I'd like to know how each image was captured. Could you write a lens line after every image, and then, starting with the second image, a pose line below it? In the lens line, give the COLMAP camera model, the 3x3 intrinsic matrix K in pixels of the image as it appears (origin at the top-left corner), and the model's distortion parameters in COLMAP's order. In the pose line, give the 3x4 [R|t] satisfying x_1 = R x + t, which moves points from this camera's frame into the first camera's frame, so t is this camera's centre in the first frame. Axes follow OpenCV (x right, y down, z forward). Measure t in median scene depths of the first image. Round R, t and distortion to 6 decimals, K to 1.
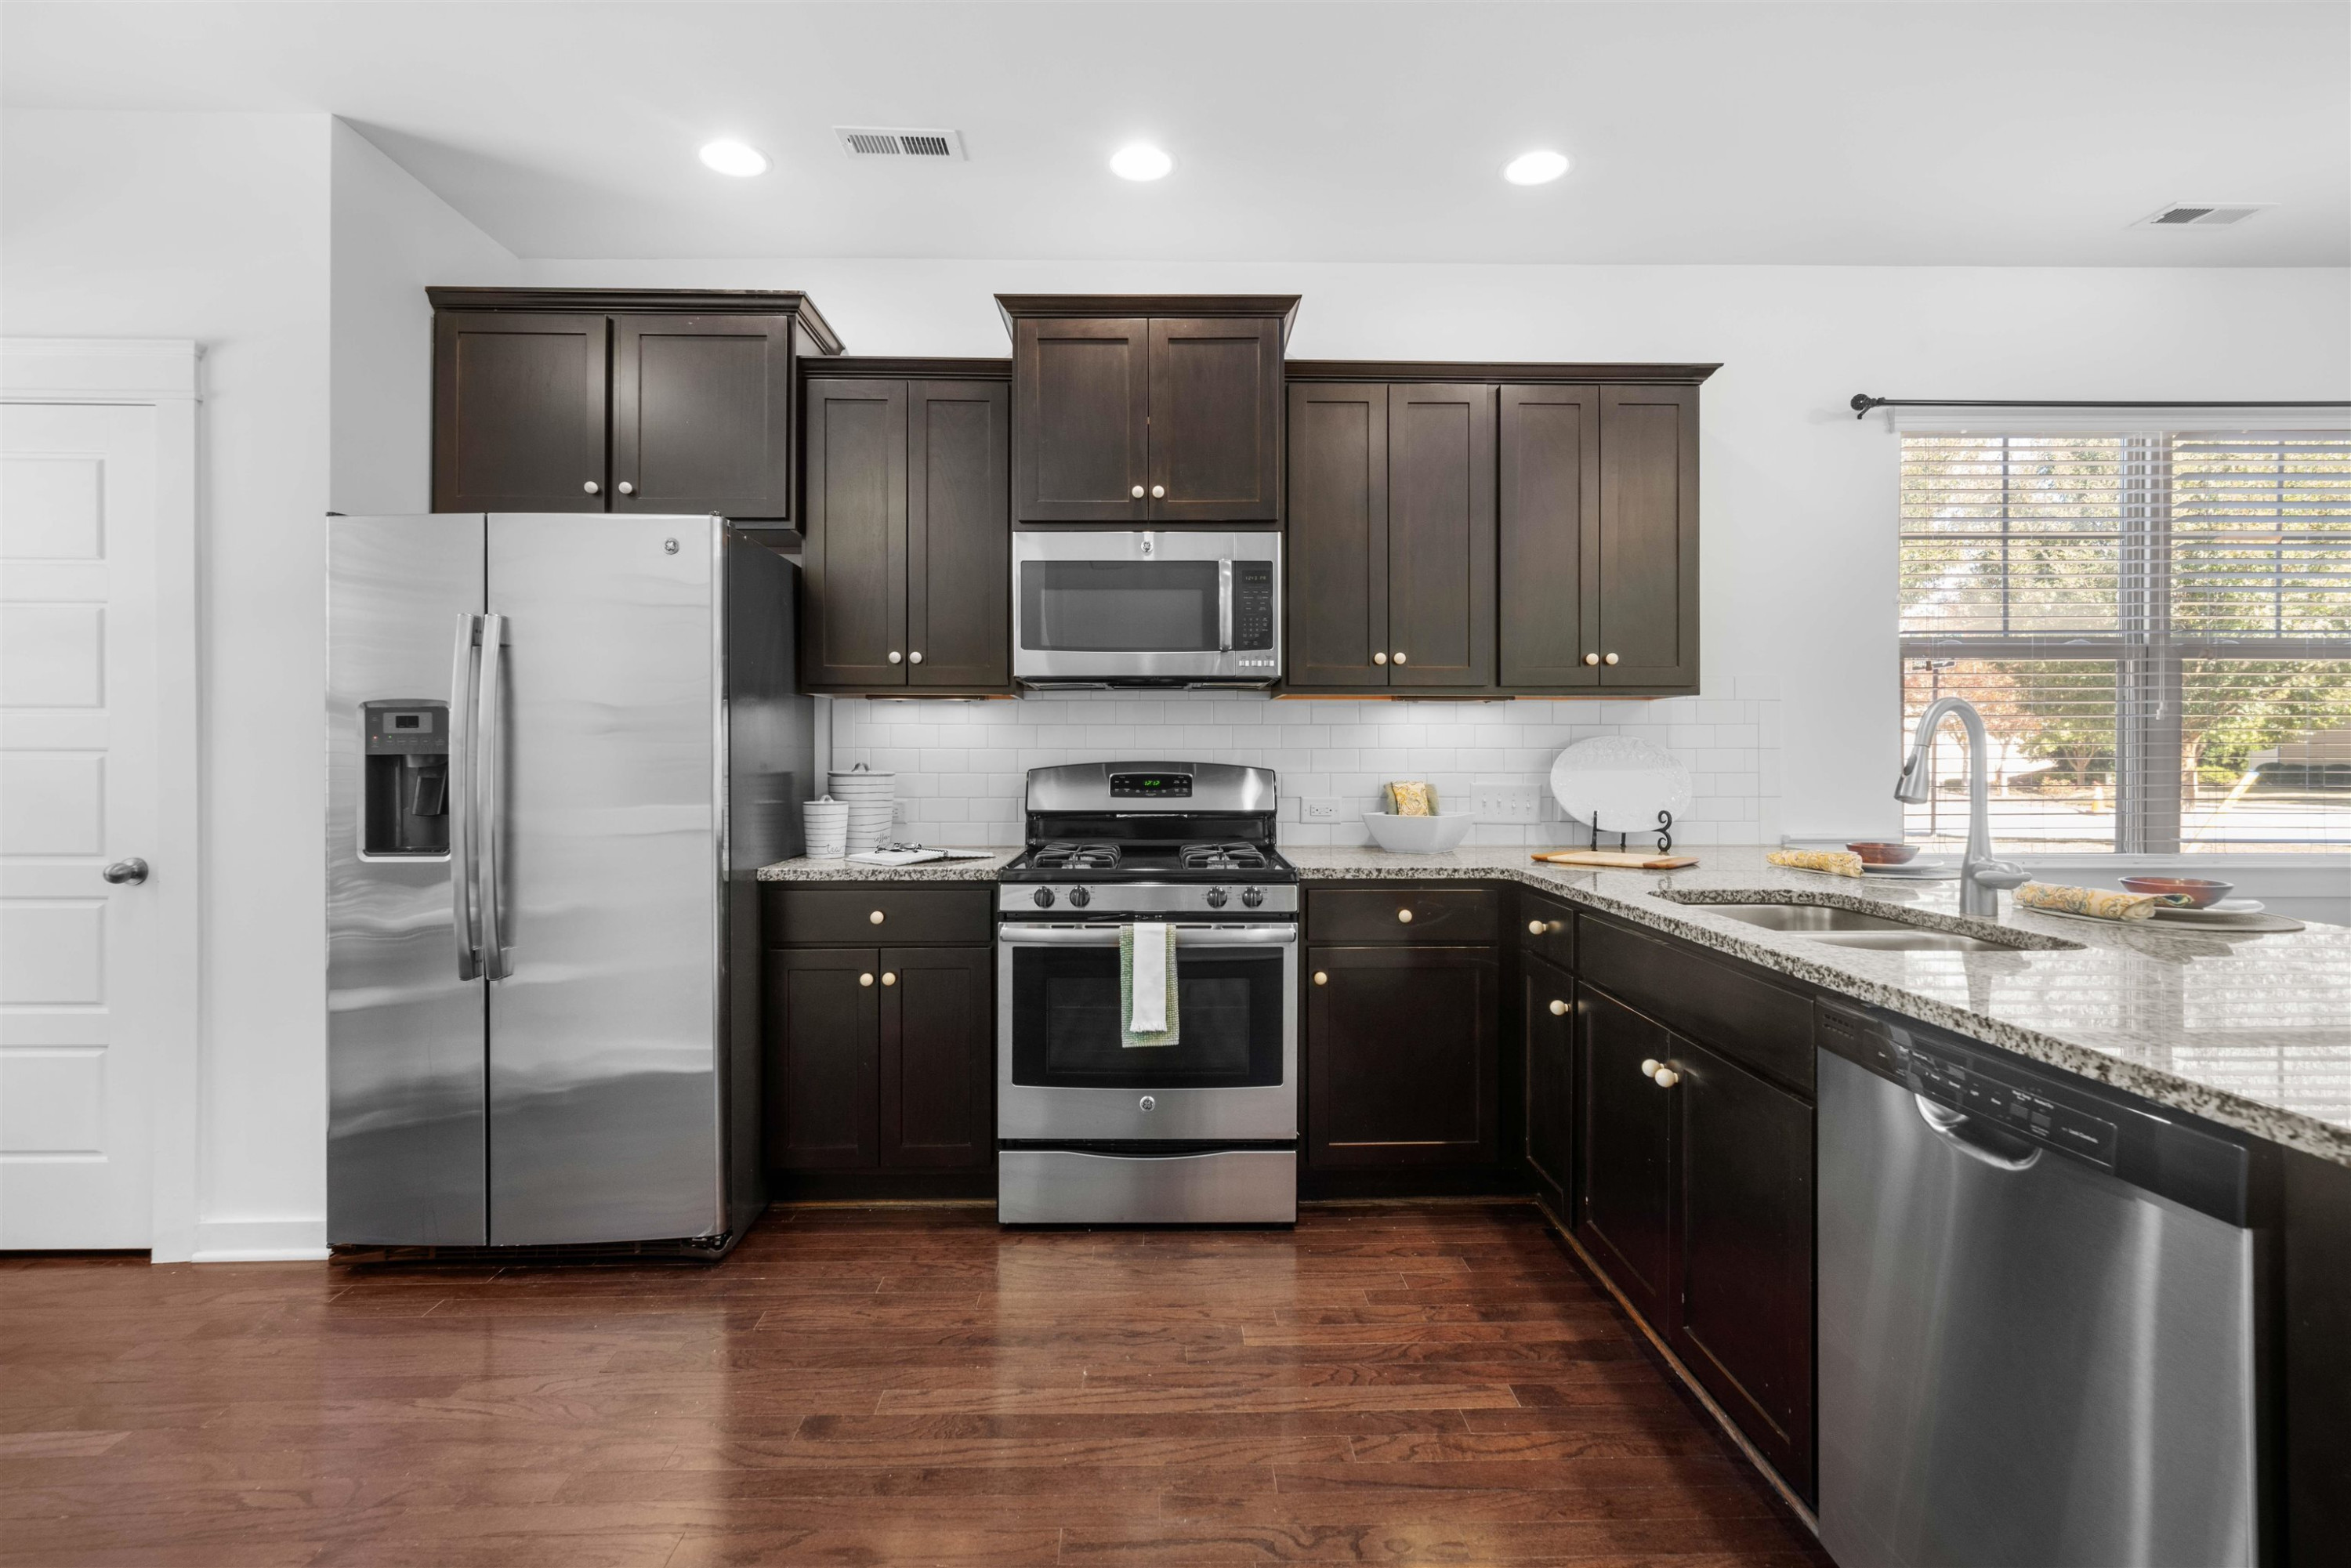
lens RADIAL K [[1112.9, 0, 1171.4], [0, 1112.9, 748.8], [0, 0, 1]] dist [-0.000994, 0.000919]
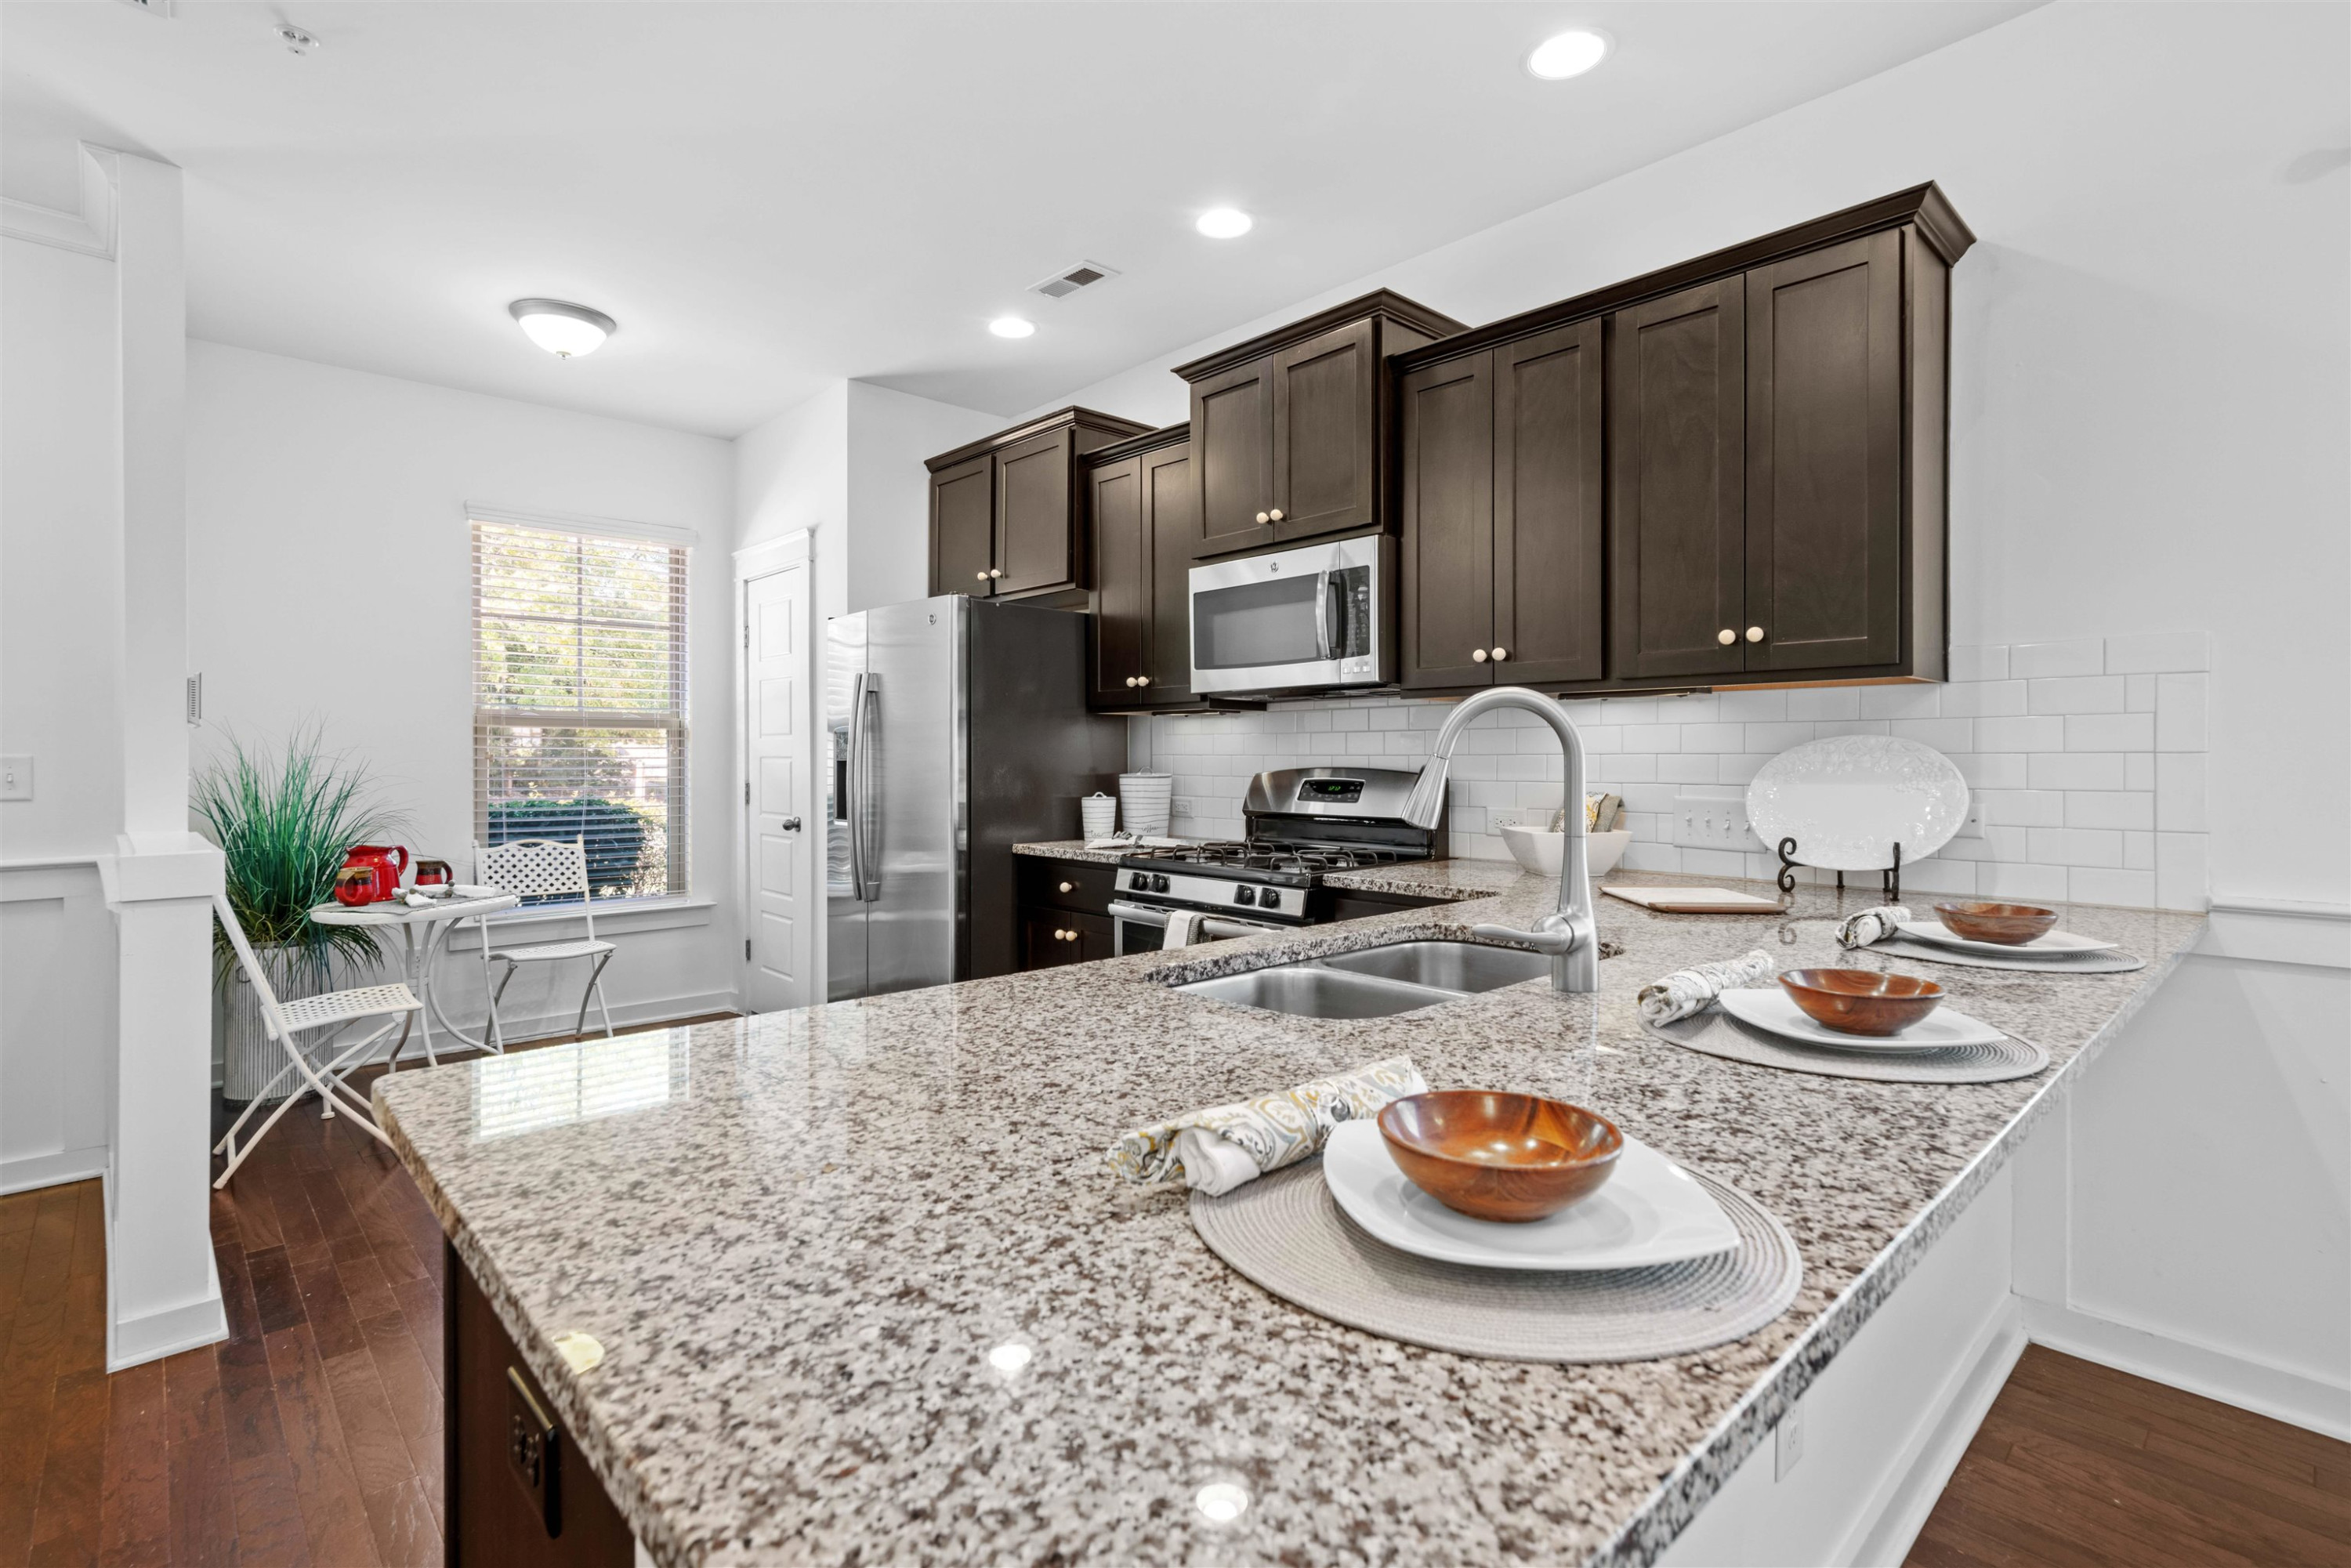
lens RADIAL K [[1108.6, 0, 1170.3], [0, 1108.6, 755.6], [0, 0, 1]] dist [0.000392, 0.000667]
pose [[0.664877, -0.001042, -0.746952, 0.786367], [0.004876, 0.999984, 0.002946, -0.004016], [0.746937, -0.005601, 0.664871, 0.238527]]
